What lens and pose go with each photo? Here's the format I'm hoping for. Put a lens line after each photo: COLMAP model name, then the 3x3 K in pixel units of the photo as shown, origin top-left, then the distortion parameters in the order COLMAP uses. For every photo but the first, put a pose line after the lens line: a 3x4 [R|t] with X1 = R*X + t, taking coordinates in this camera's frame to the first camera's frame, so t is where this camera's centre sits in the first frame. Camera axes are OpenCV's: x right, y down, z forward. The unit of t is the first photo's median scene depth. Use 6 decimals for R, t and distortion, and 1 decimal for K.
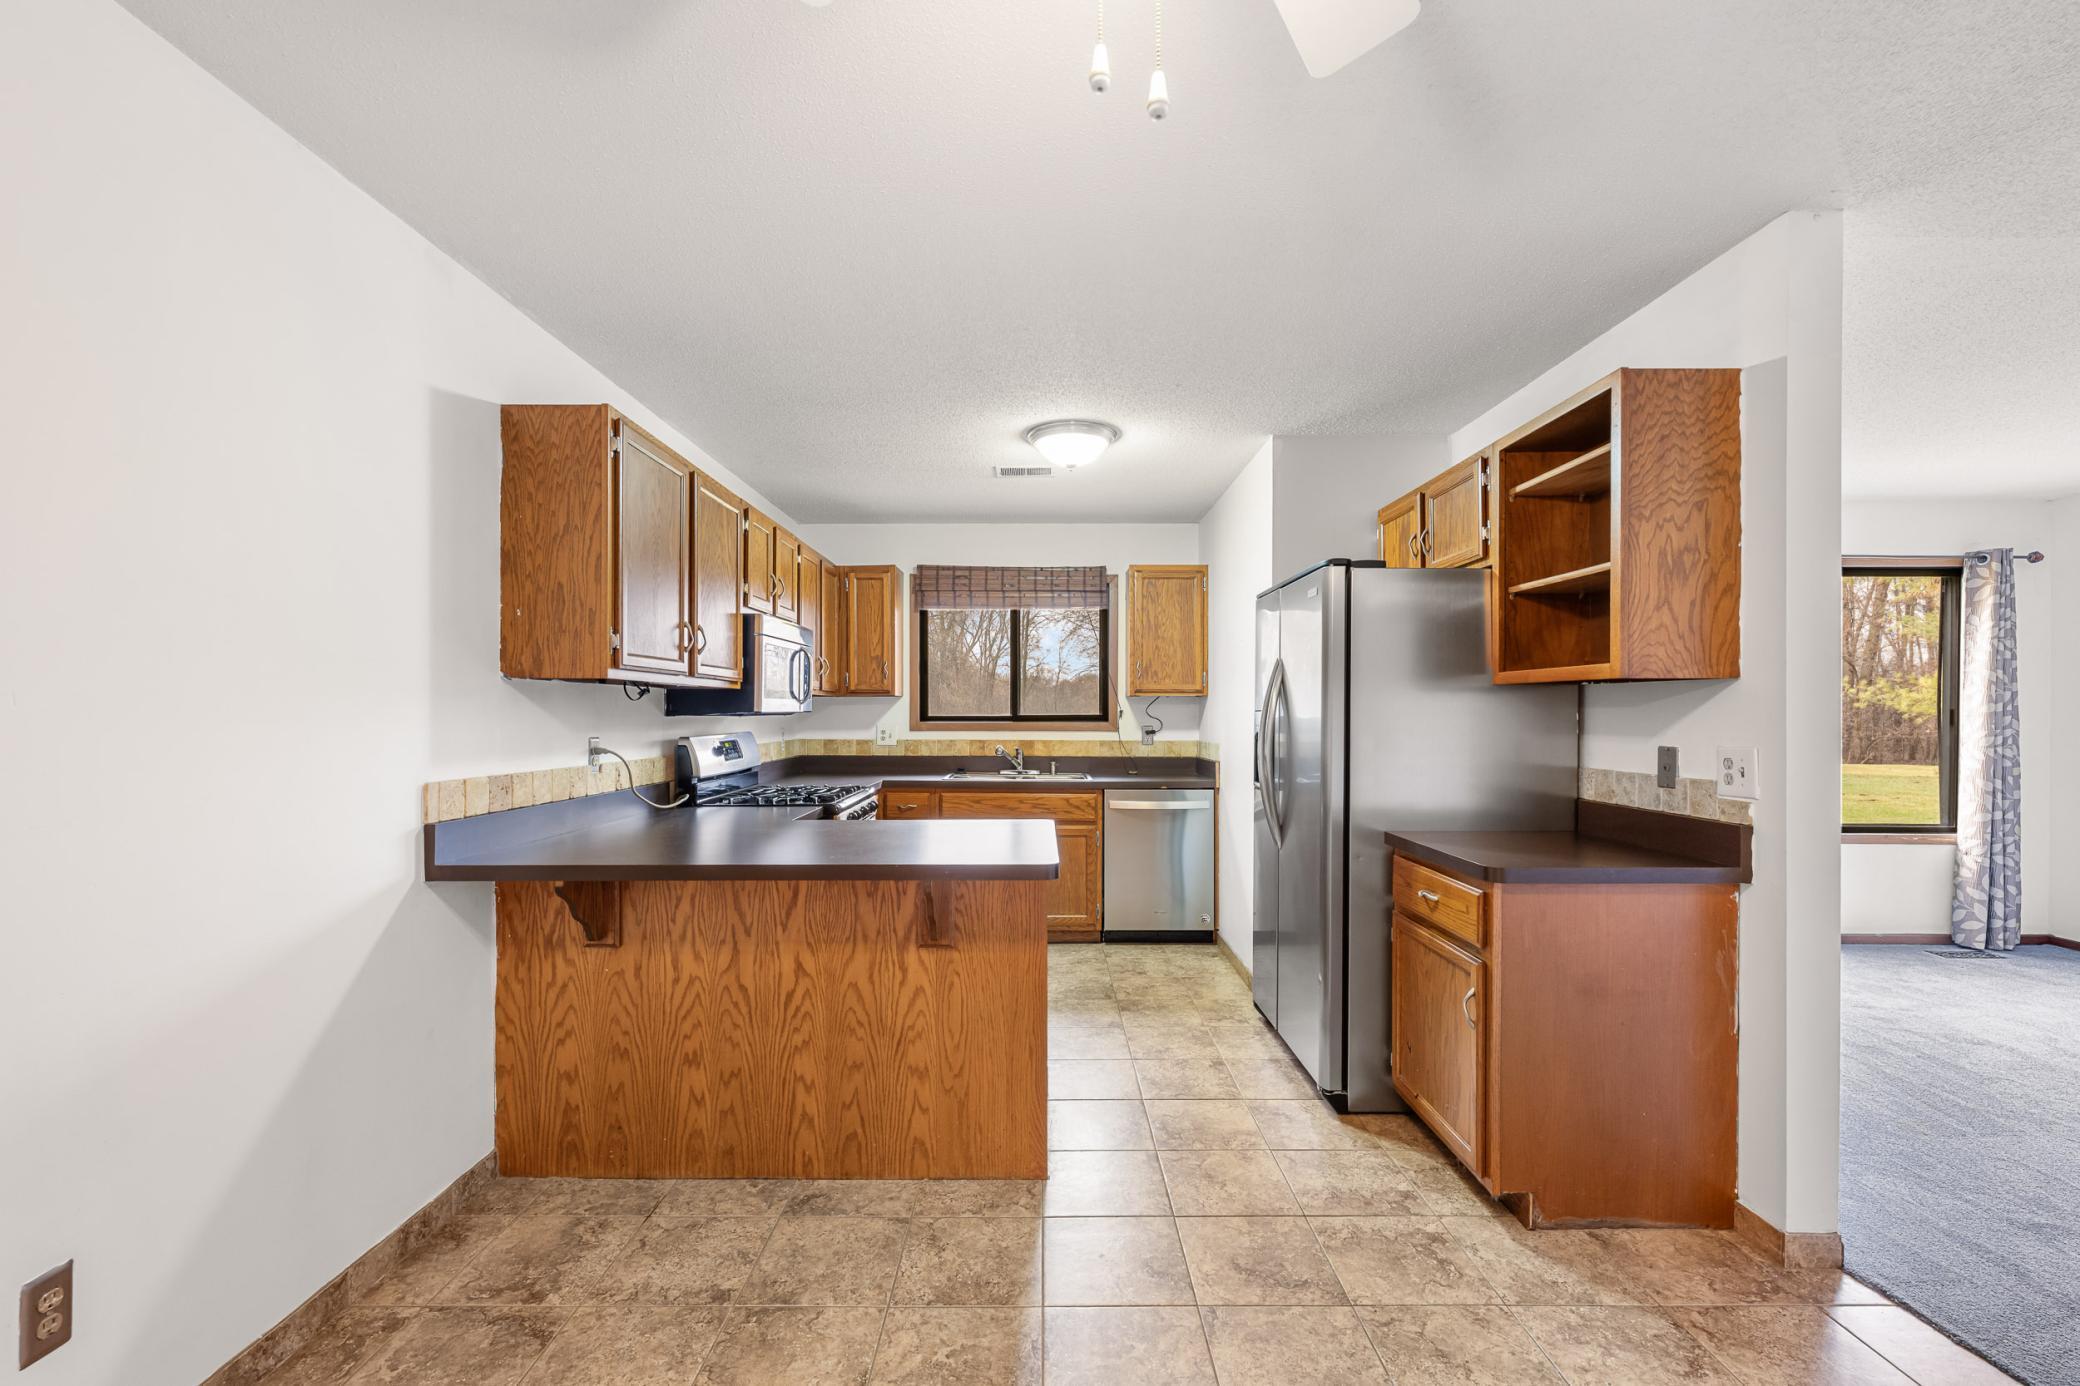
lens RADIAL K [[873.1, 0, 1038.7], [0, 873.1, 715.4], [0, 0, 1]] dist [-0.001555, 0.000281]
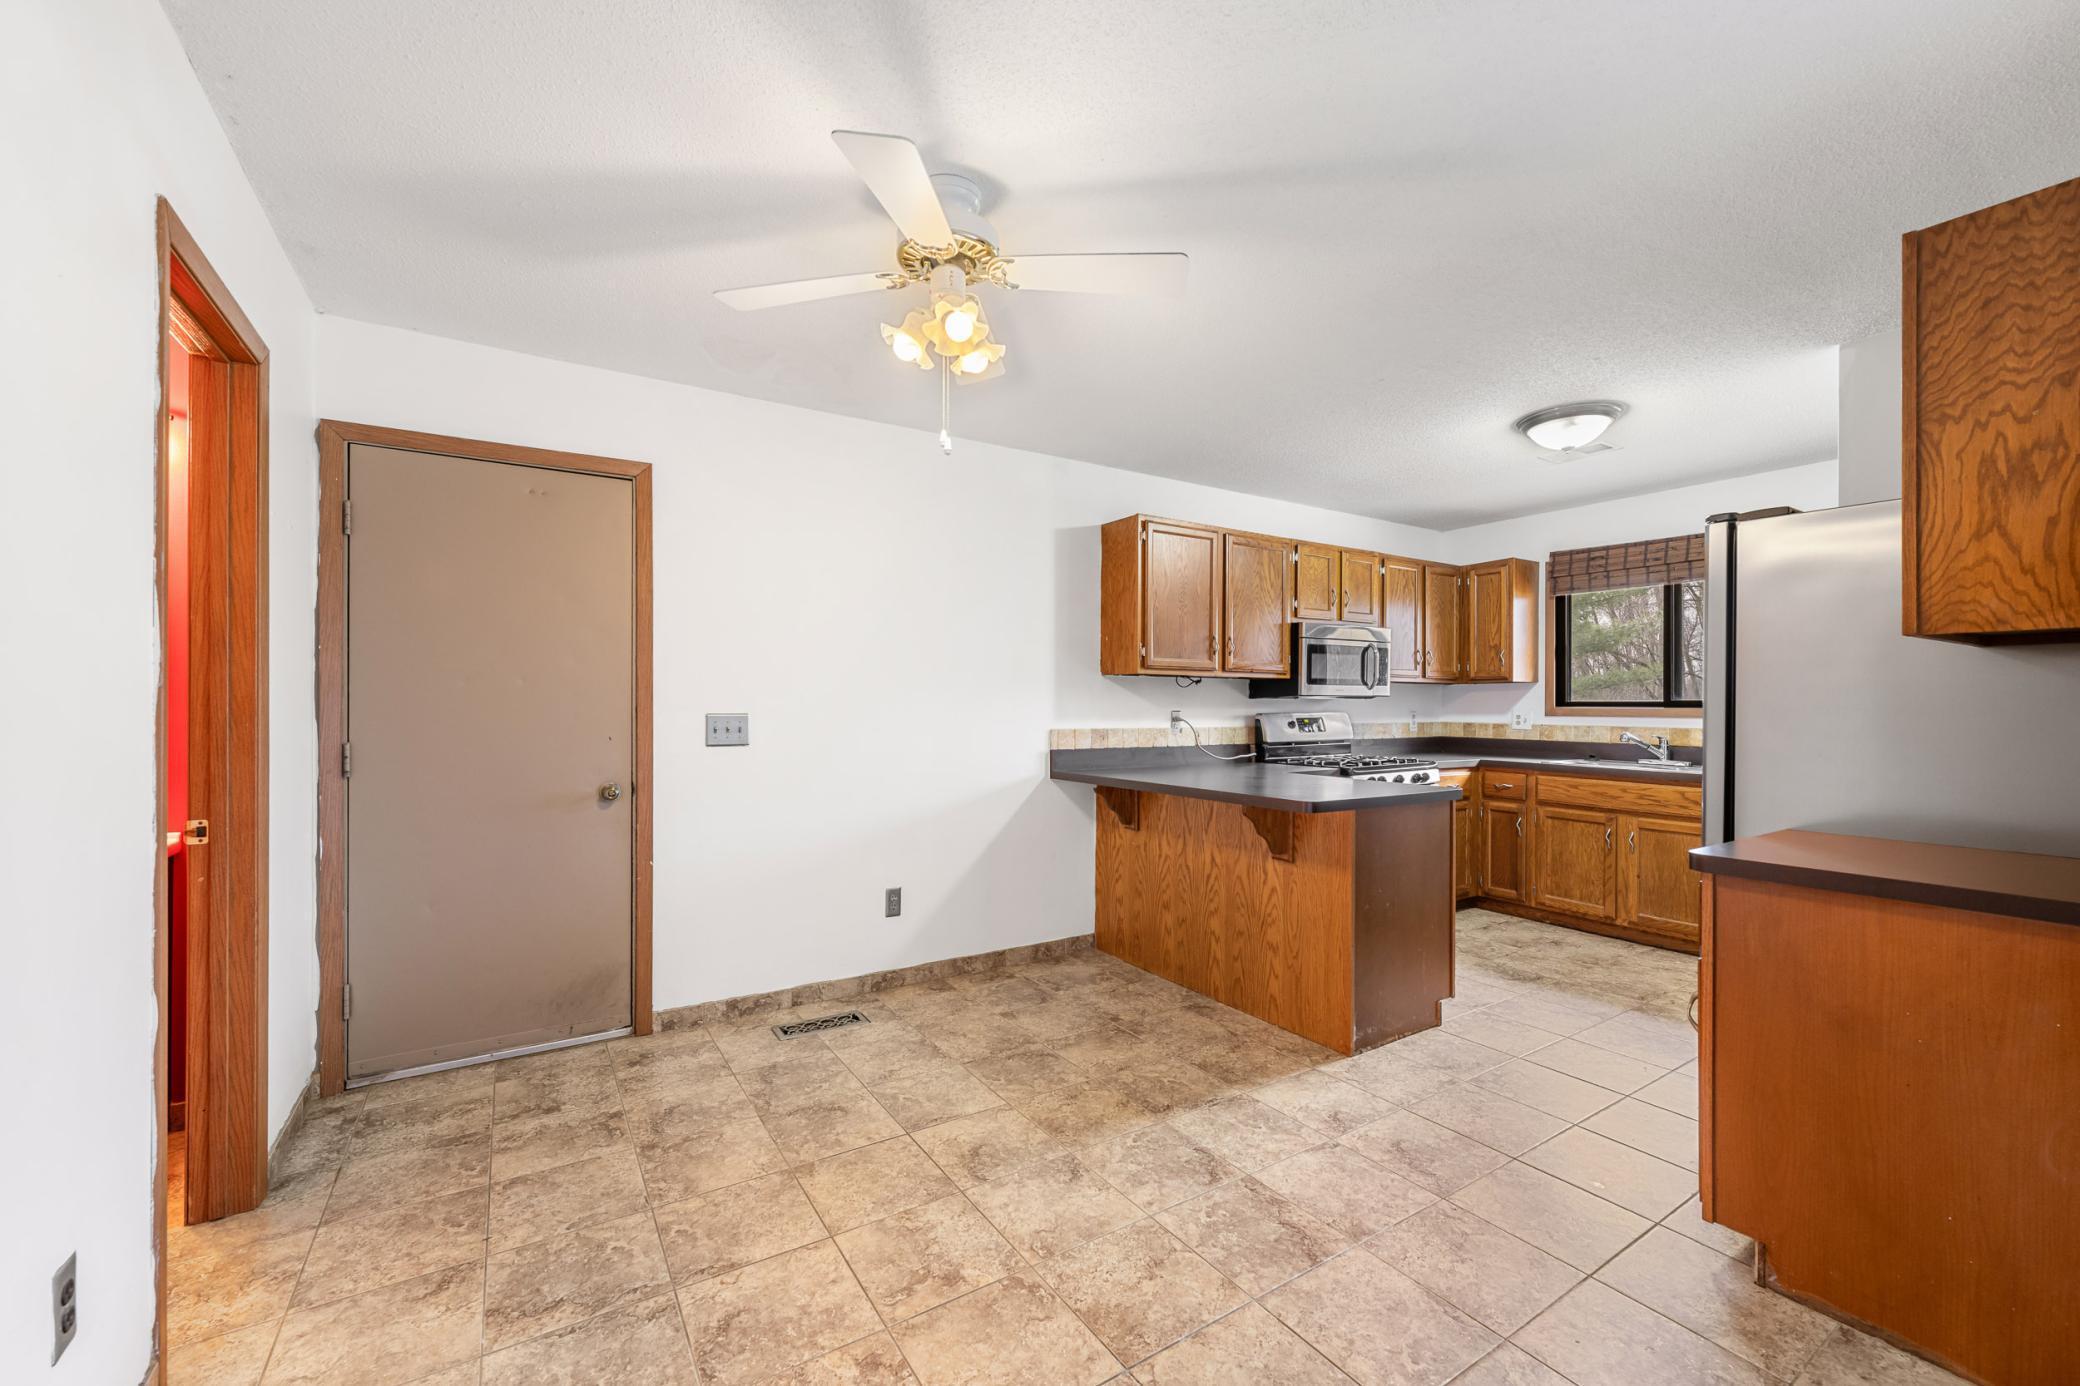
lens RADIAL K [[826.3, 0, 1044.0], [0, 826.3, 701.0], [0, 0, 1]] dist [0.001428, 0.000424]
pose [[0.542093, -0.001839, -0.840316, 0.779281], [-0.006554, 0.999958, -0.006416, 0.022594], [0.840293, 0.008985, 0.542058, -0.033535]]
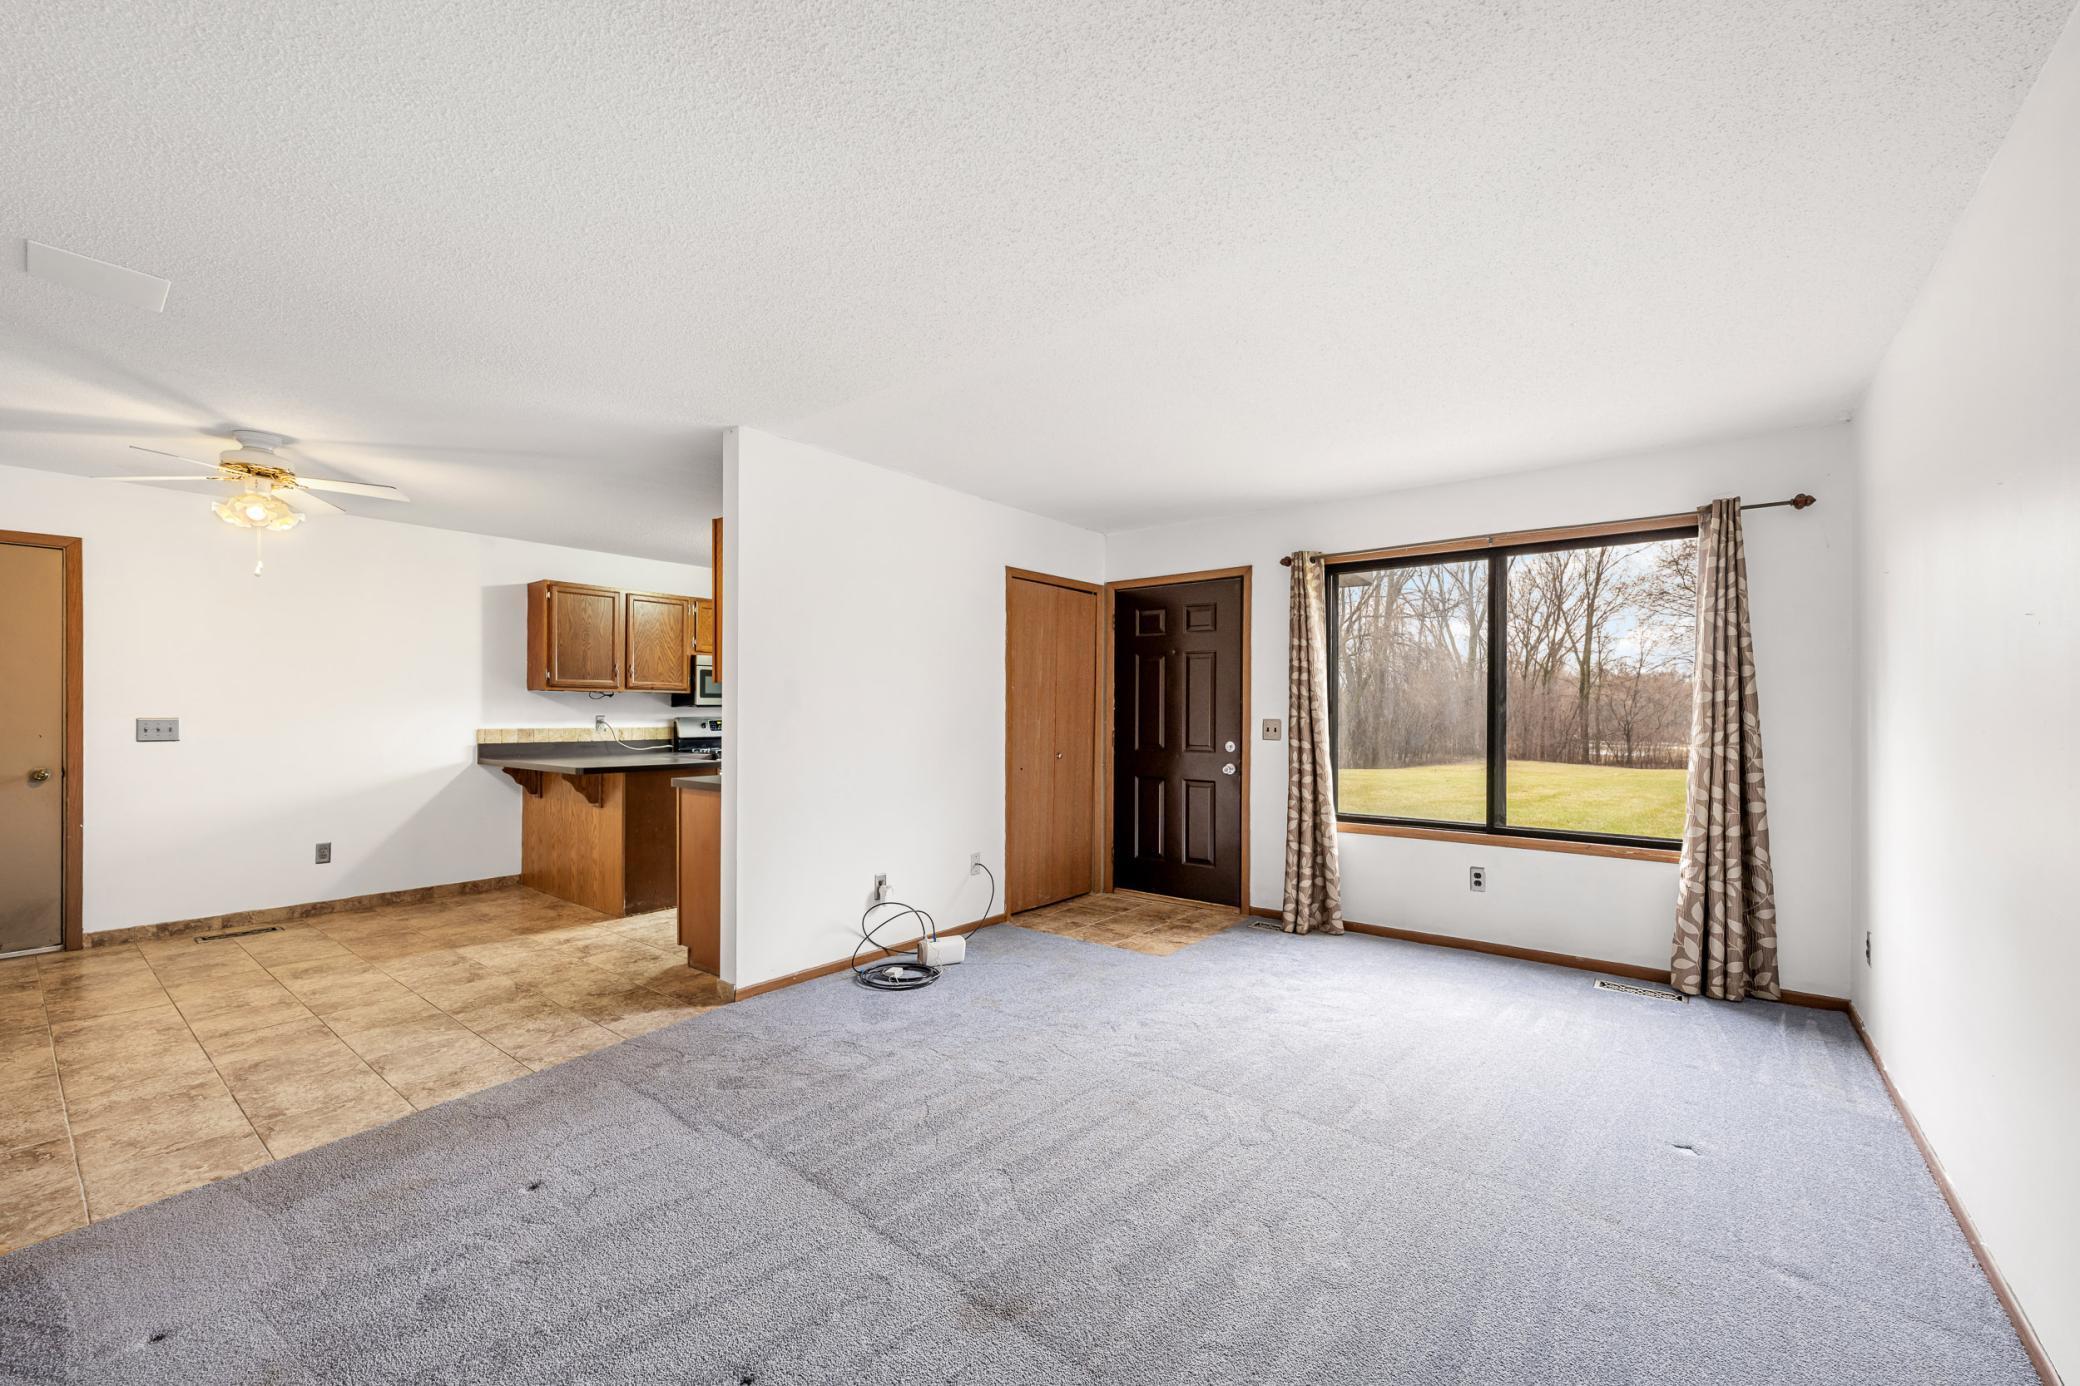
lens RADIAL K [[826.3, 0, 1036.9], [0, 826.3, 707.6], [0, 0, 1]] dist [0.001428, 0.000424]
pose [[0.785613, -0.000985, -0.618717, 2.086572], [-0.005006, 0.999956, -0.007948, 0.018978], [0.618698, 0.009341, 0.785574, 0.020913]]
